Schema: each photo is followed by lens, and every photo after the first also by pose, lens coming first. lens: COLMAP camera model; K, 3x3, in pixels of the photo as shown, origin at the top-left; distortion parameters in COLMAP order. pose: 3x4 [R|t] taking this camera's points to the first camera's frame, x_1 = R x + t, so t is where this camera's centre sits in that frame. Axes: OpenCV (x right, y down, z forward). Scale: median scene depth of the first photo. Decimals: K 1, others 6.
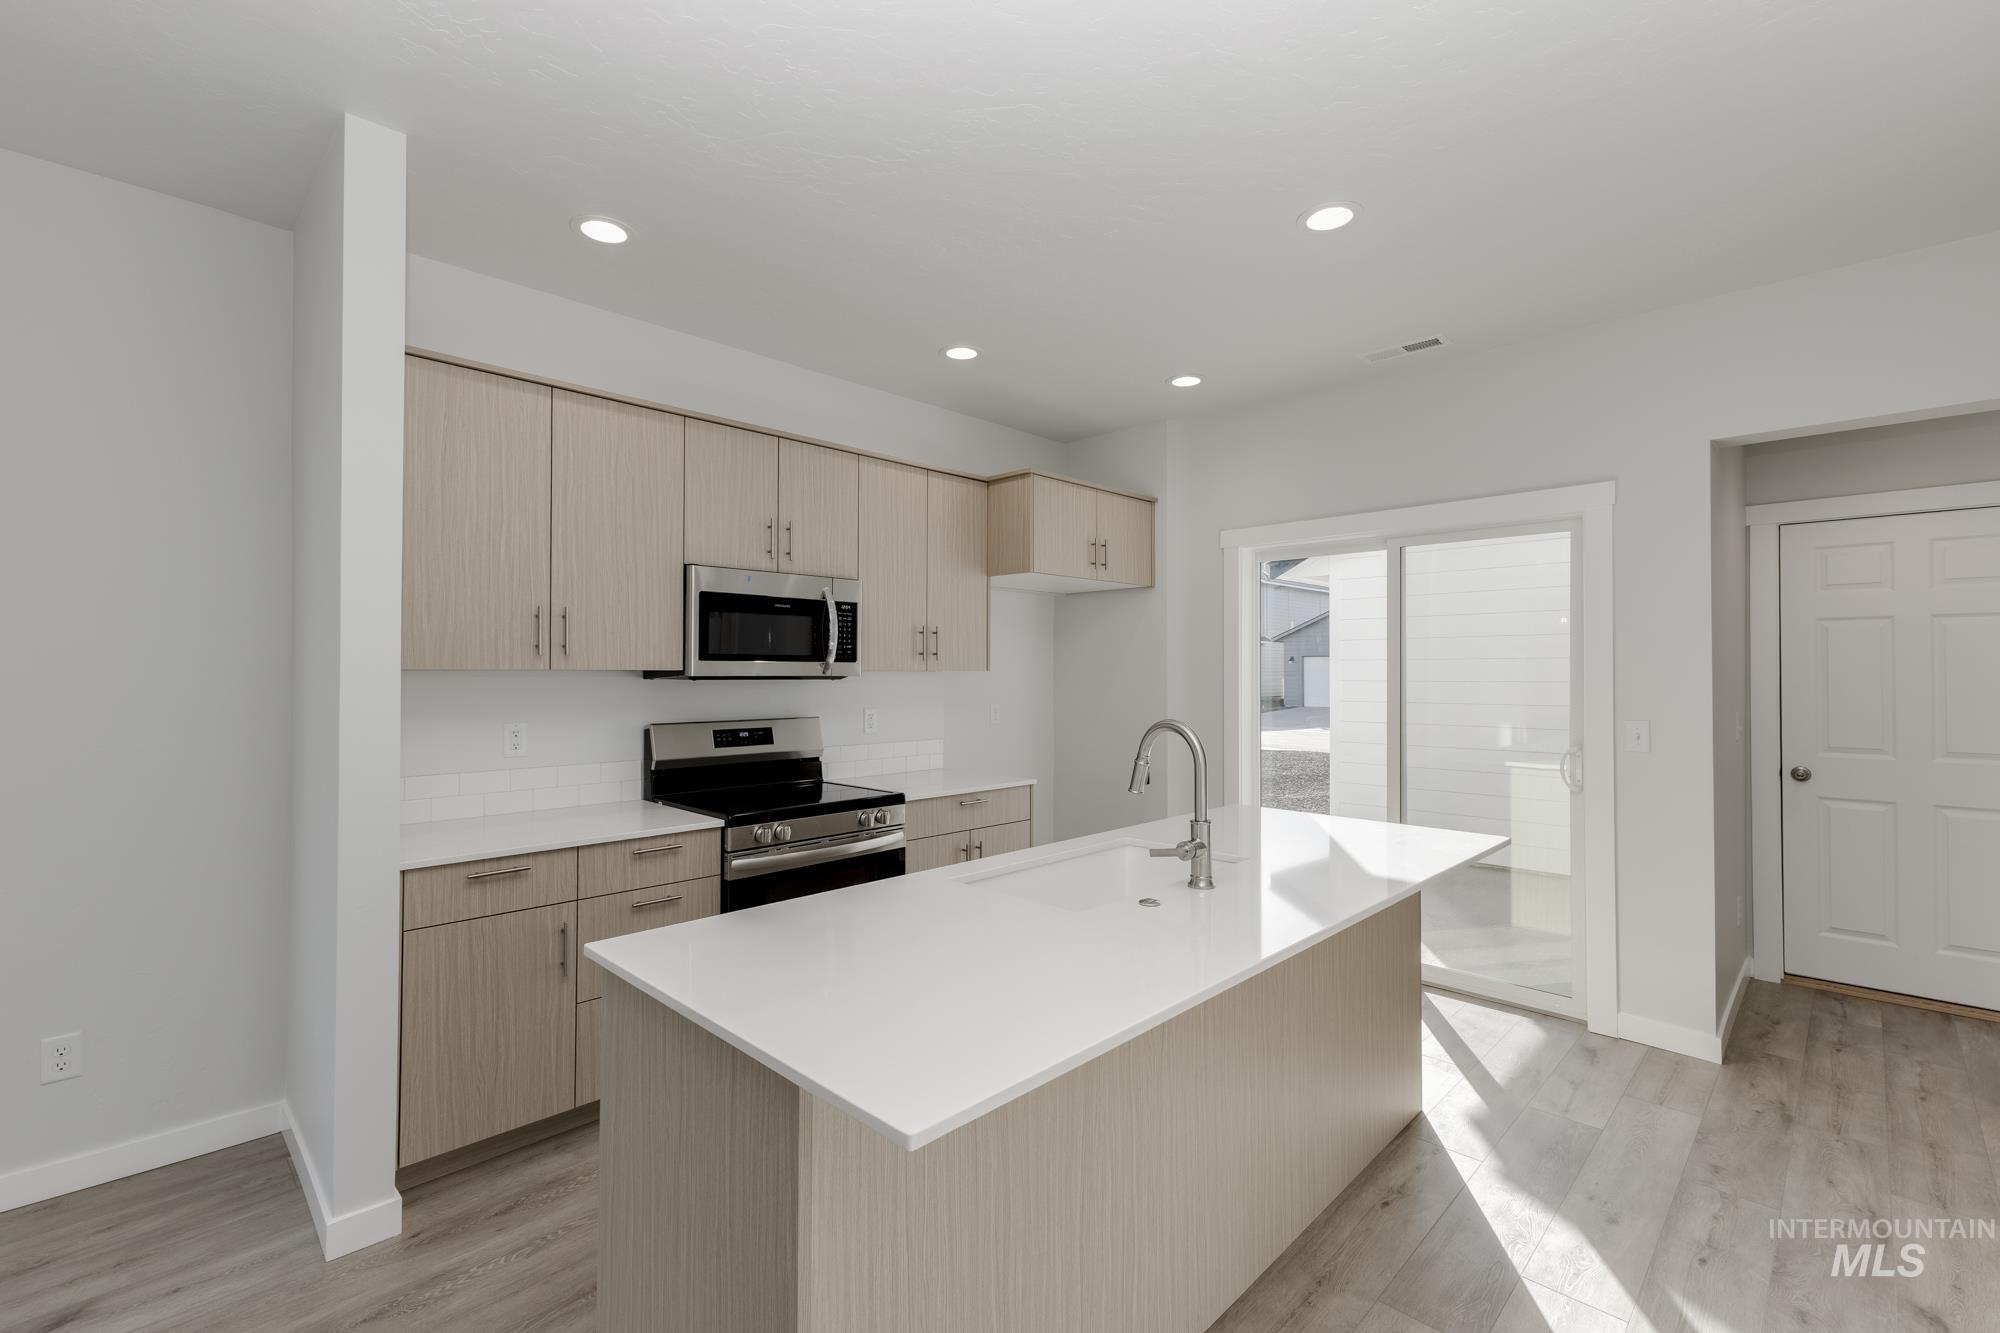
lens RADIAL K [[877.0, 0, 990.9], [0, 877.0, 668.6], [0, 0, 1]] dist [0.010816, -0.002697]
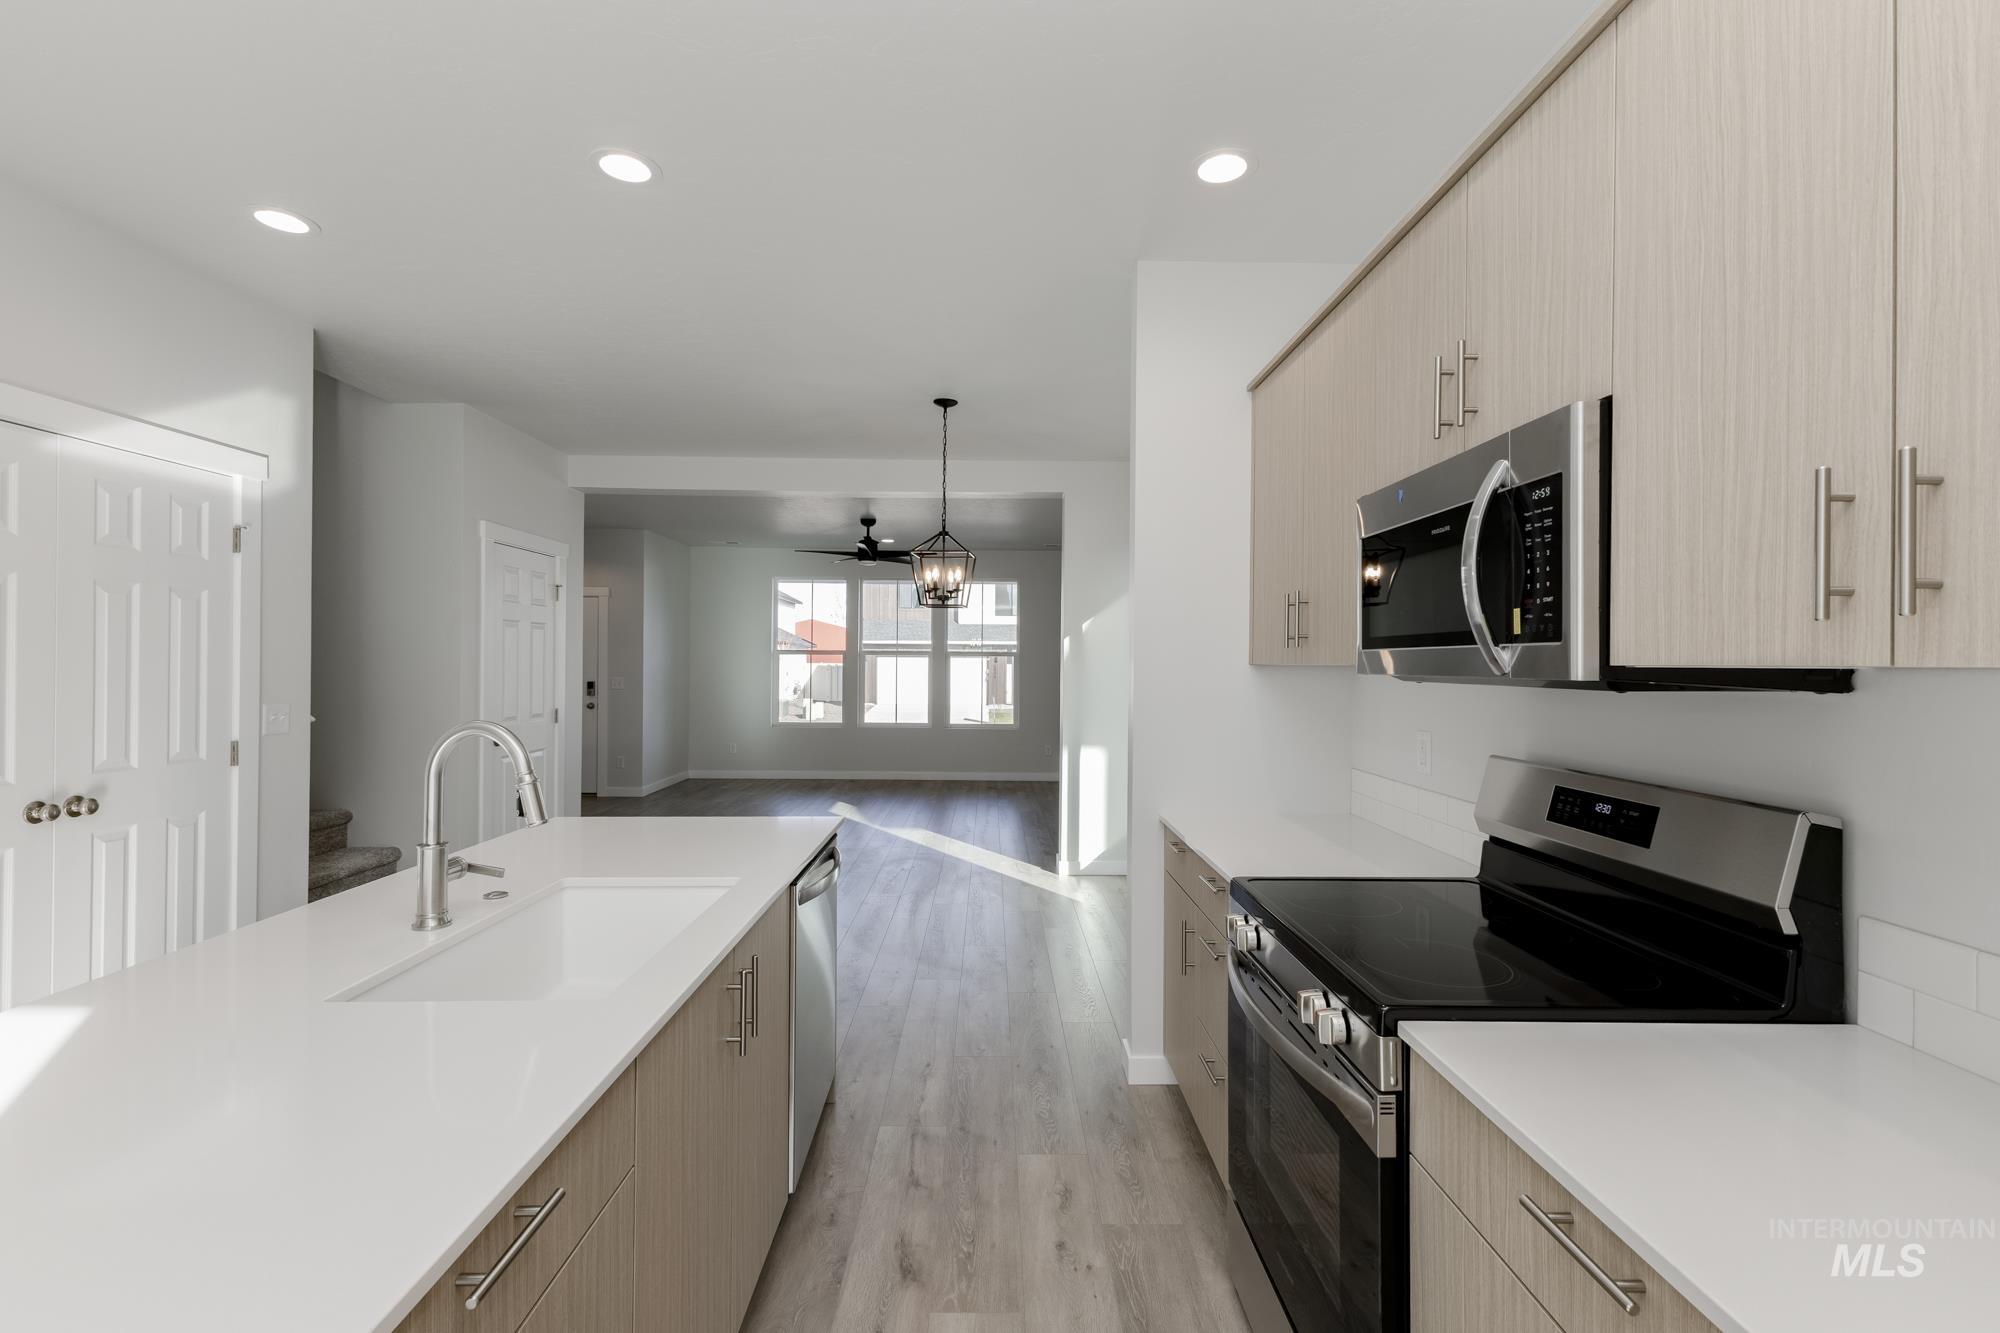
lens RADIAL K [[877.0, 0, 1013.2], [0, 877.0, 665.4], [0, 0, 1]] dist [0.010816, -0.002697]
pose [[-0.688310, -0.001692, -0.725415, 0.254357], [-0.001751, 0.999998, -0.000671, 0.002370], [0.725414, 0.000809, -0.688312, 1.091534]]
